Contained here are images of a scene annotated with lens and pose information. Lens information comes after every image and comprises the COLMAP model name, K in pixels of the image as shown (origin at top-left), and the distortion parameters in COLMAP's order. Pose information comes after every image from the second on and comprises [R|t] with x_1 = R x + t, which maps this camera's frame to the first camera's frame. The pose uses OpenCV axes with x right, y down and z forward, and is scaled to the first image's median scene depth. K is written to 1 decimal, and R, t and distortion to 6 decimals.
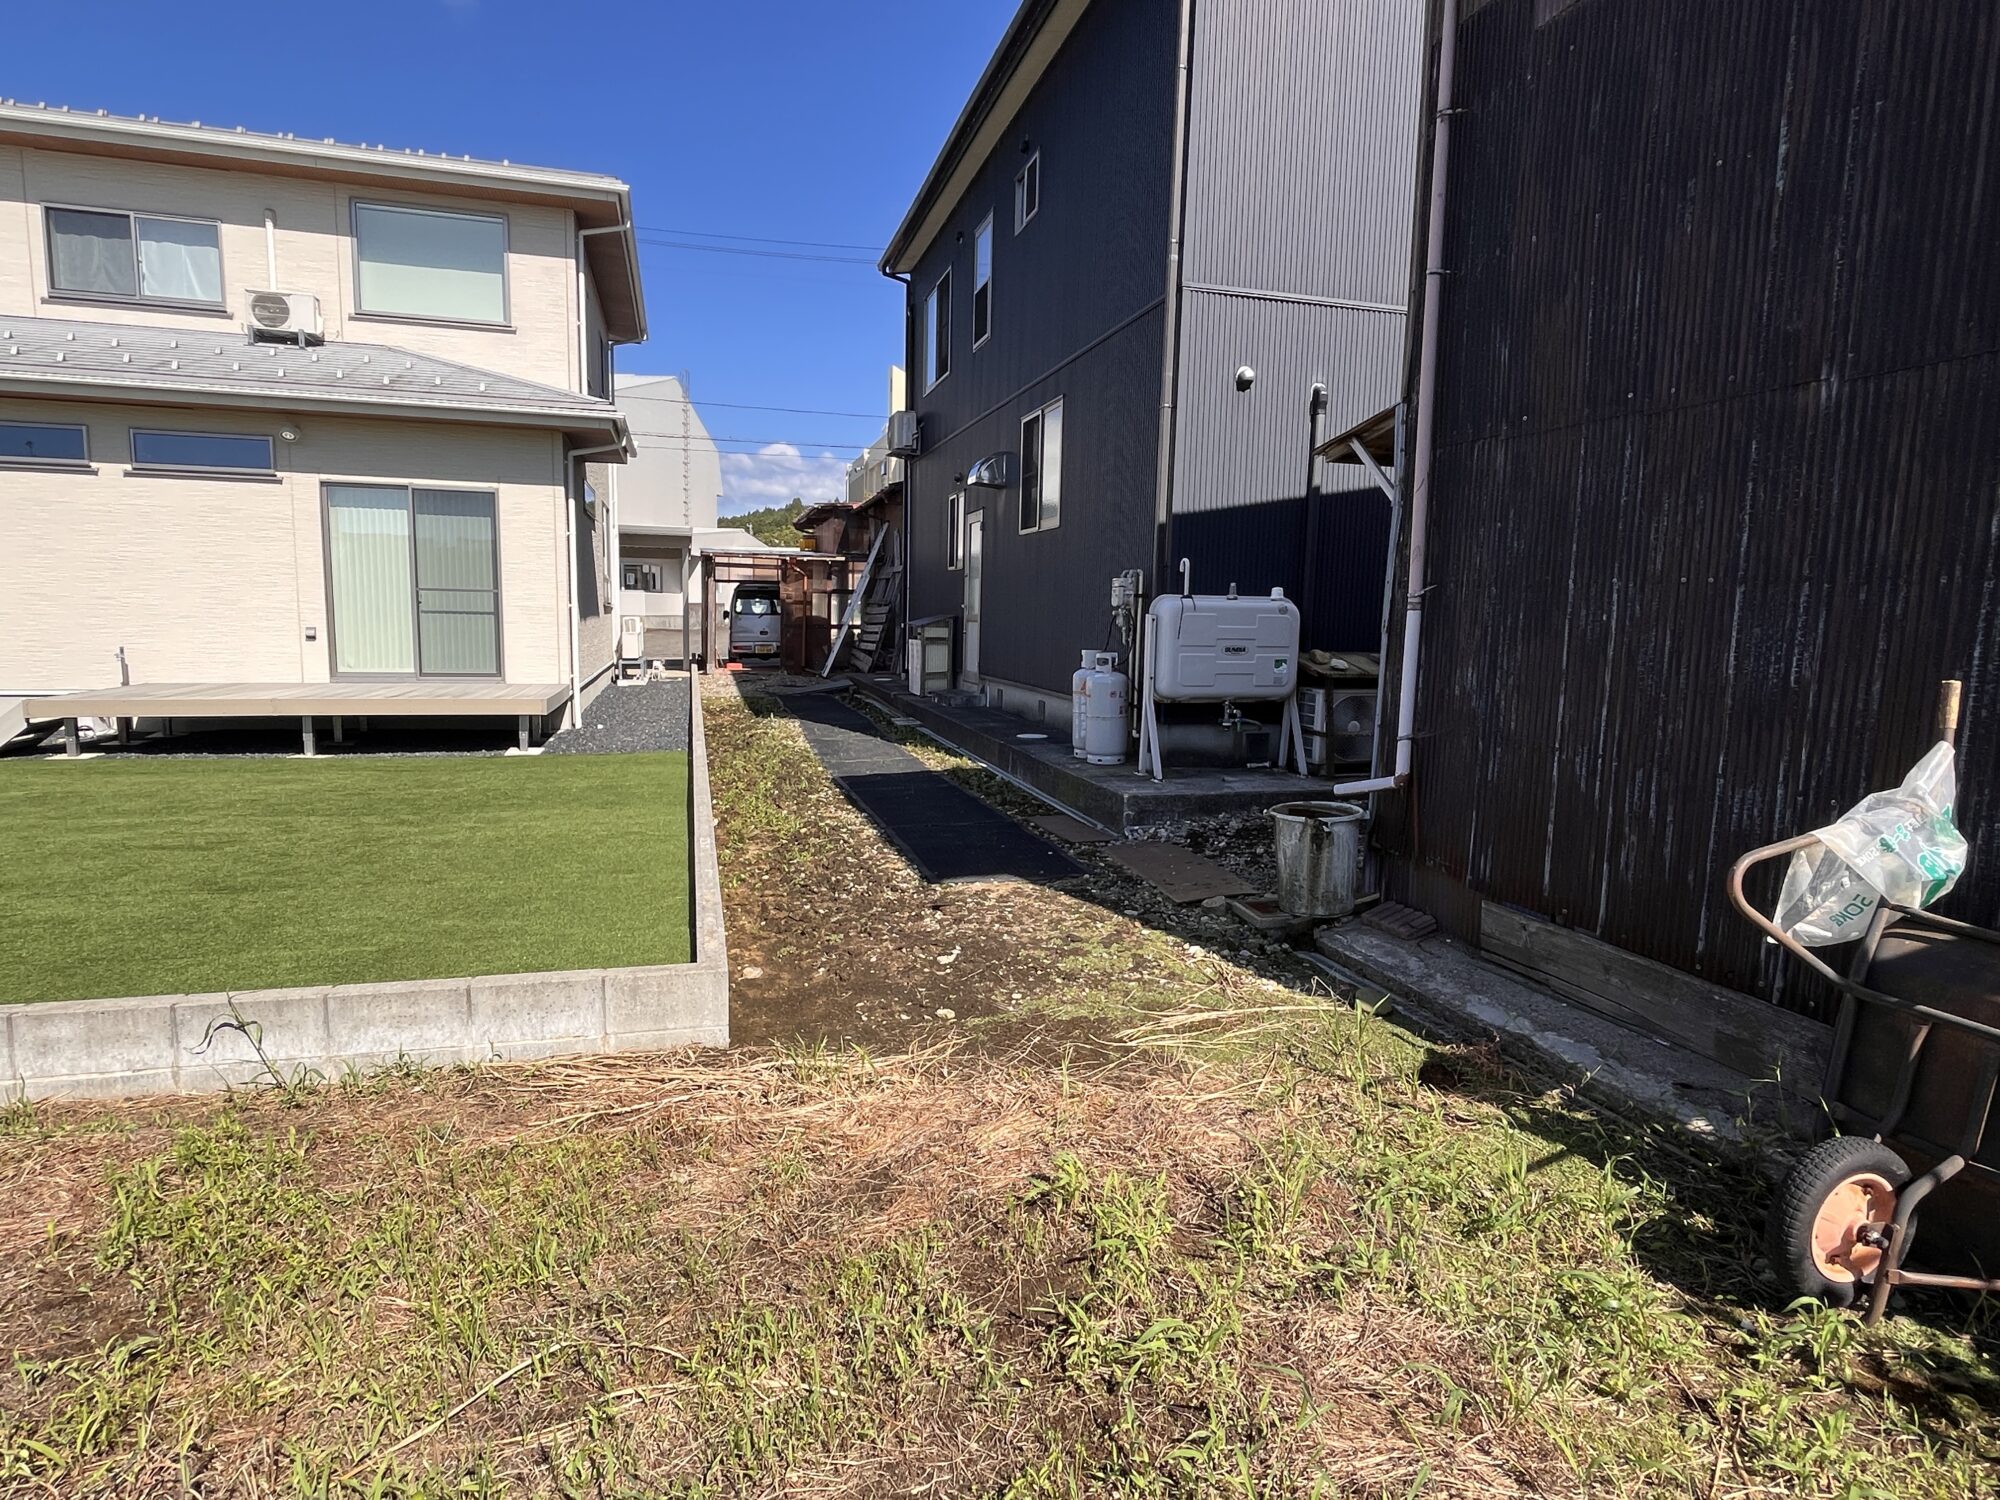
lens RADIAL K [[1065.5, 0, 1000.0], [0, 1065.5, 750.0], [0, 0, 1]] dist [0.000562, -0.002314]
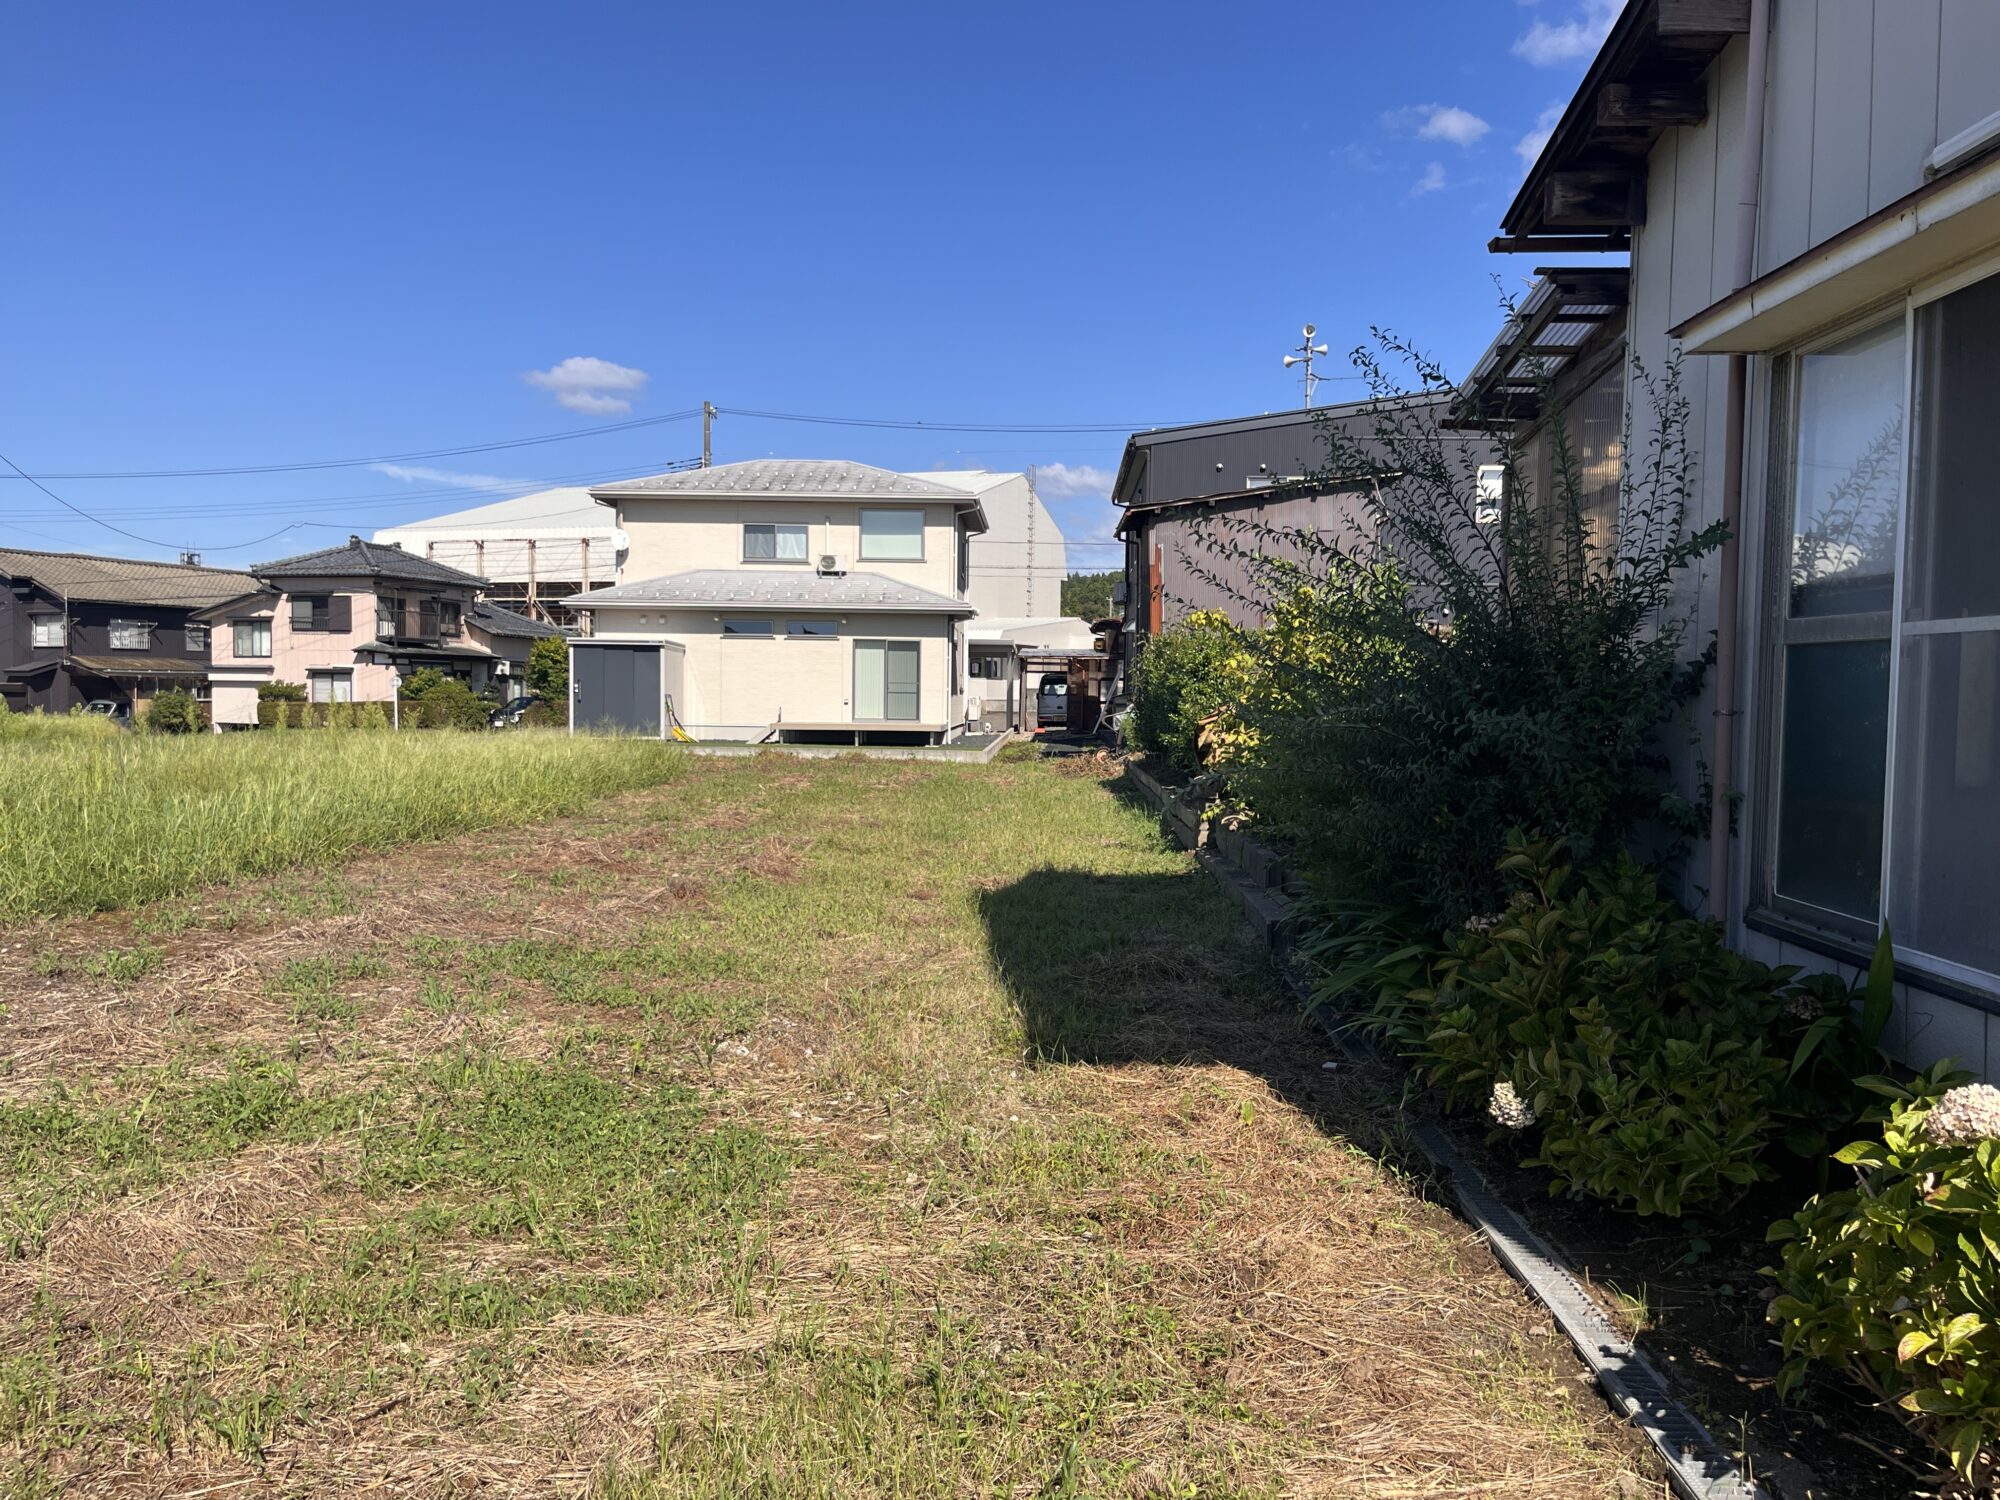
lens RADIAL K [[1502.3, 0, 1000.0], [0, 1502.3, 750.0], [0, 0, 1]] dist [0.034251, -0.007438]
pose [[0.950209, 0.002749, -0.311600, 0.671137], [-0.031786, 0.995600, -0.088146, 0.260617], [0.309987, 0.093662, 0.946116, -1.900404]]
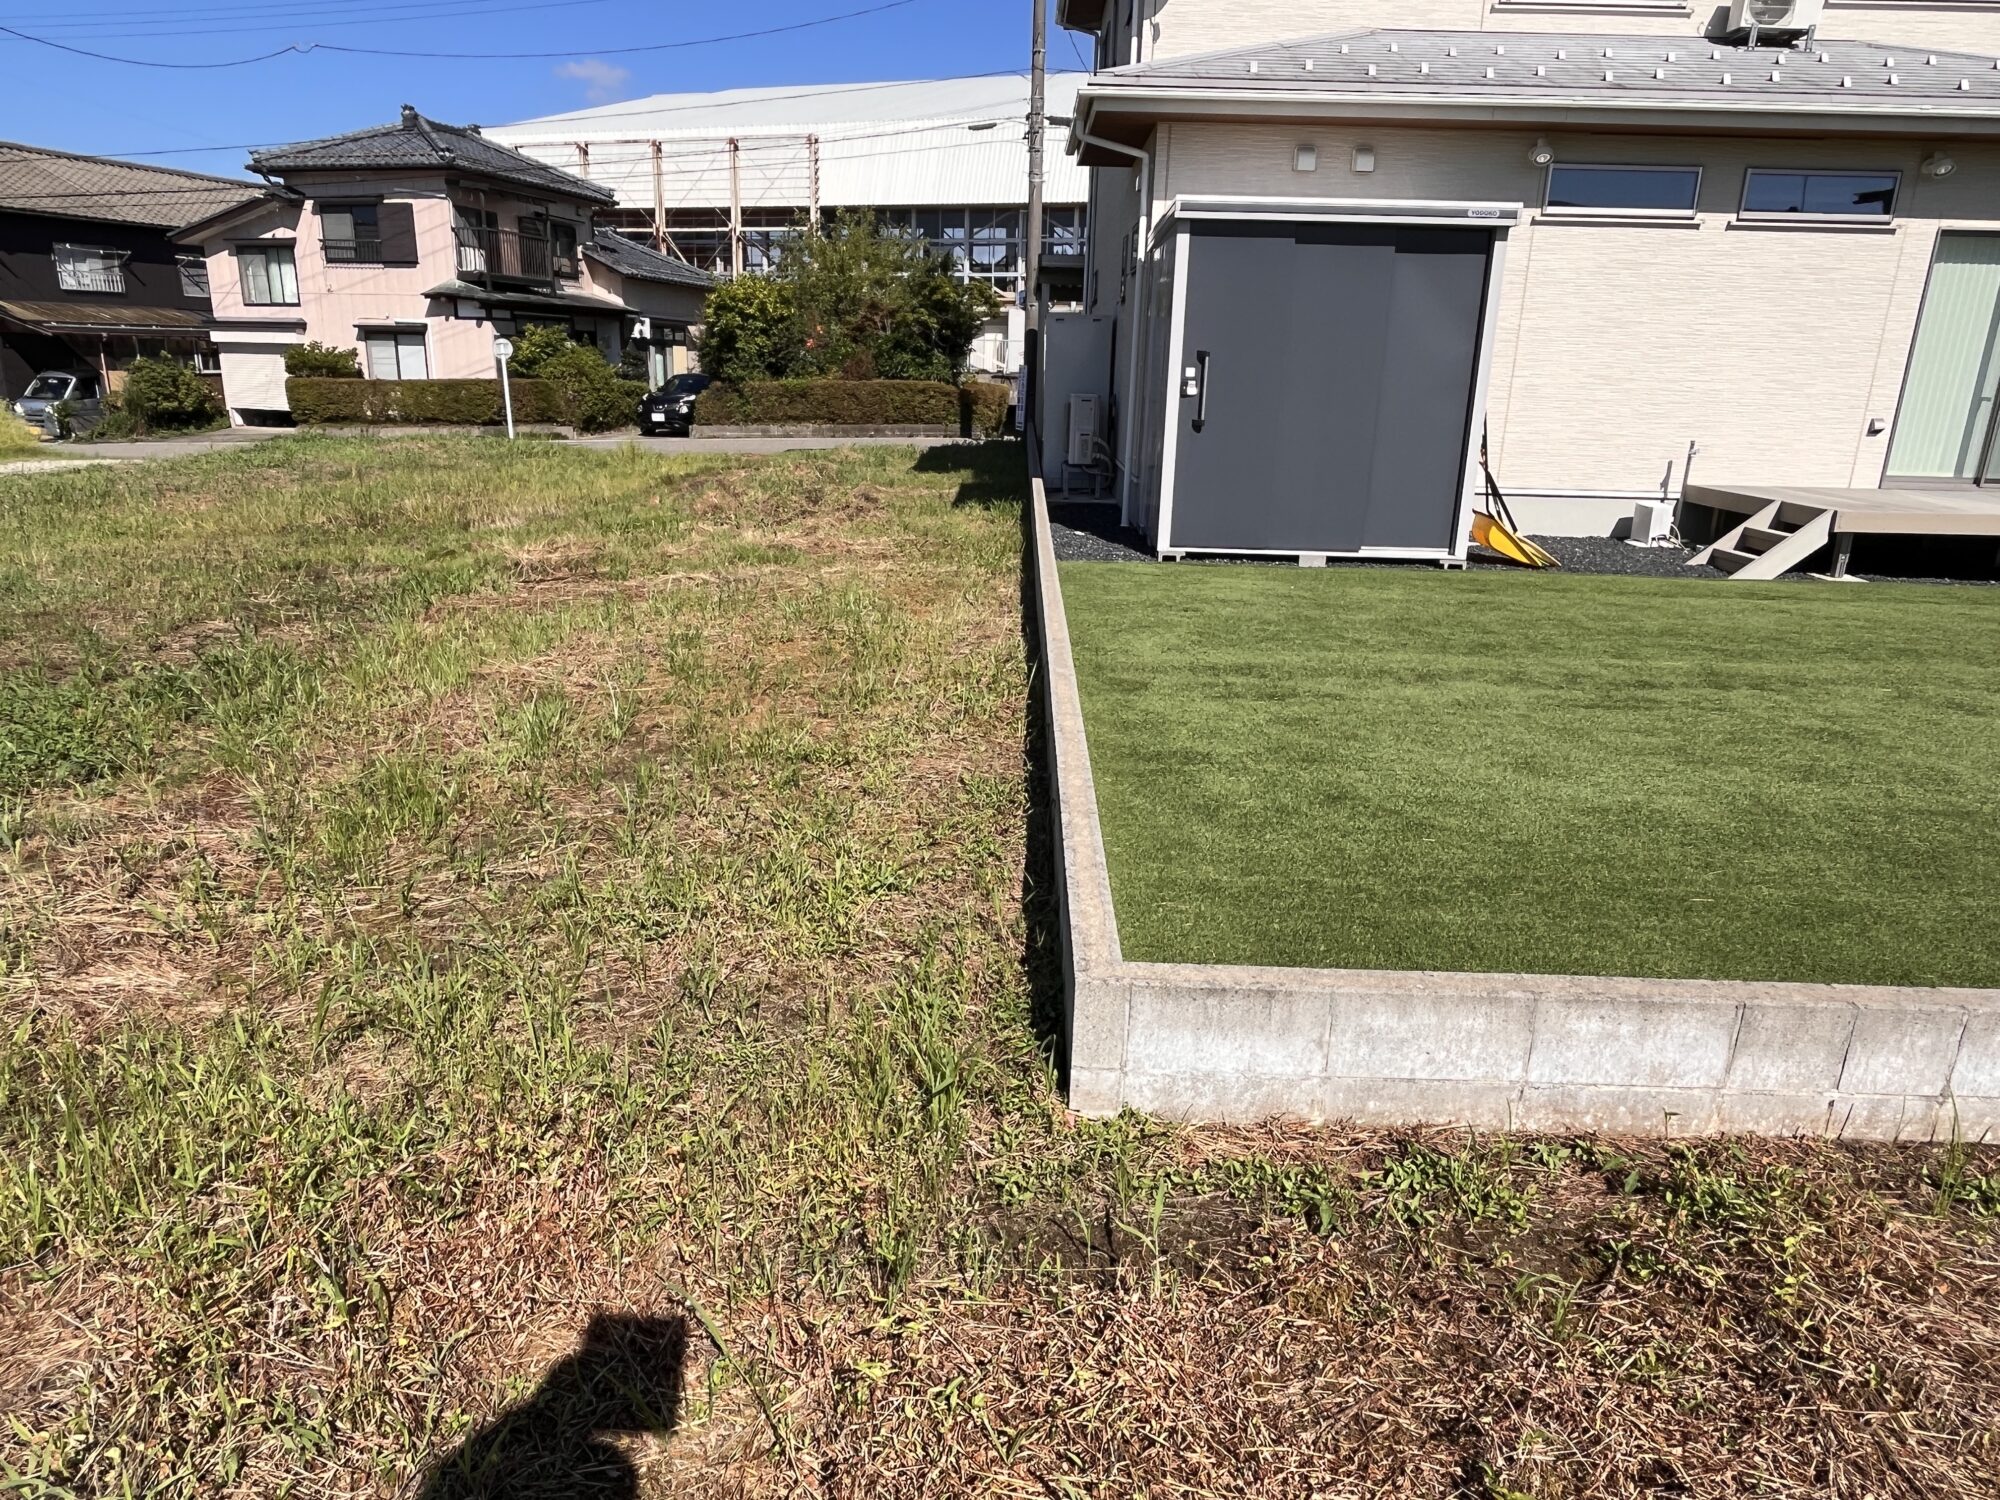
lens RADIAL K [[1270.7, 0, 1000.0], [0, 1270.7, 750.0], [0, 0, 1]] dist [-0.000723, -0.003529]
pose [[0.950990, 0.092939, -0.294926, -0.898776], [-0.044355, 0.984900, 0.167344, 0.000682], [0.306025, -0.146061, 0.940752, -0.137749]]
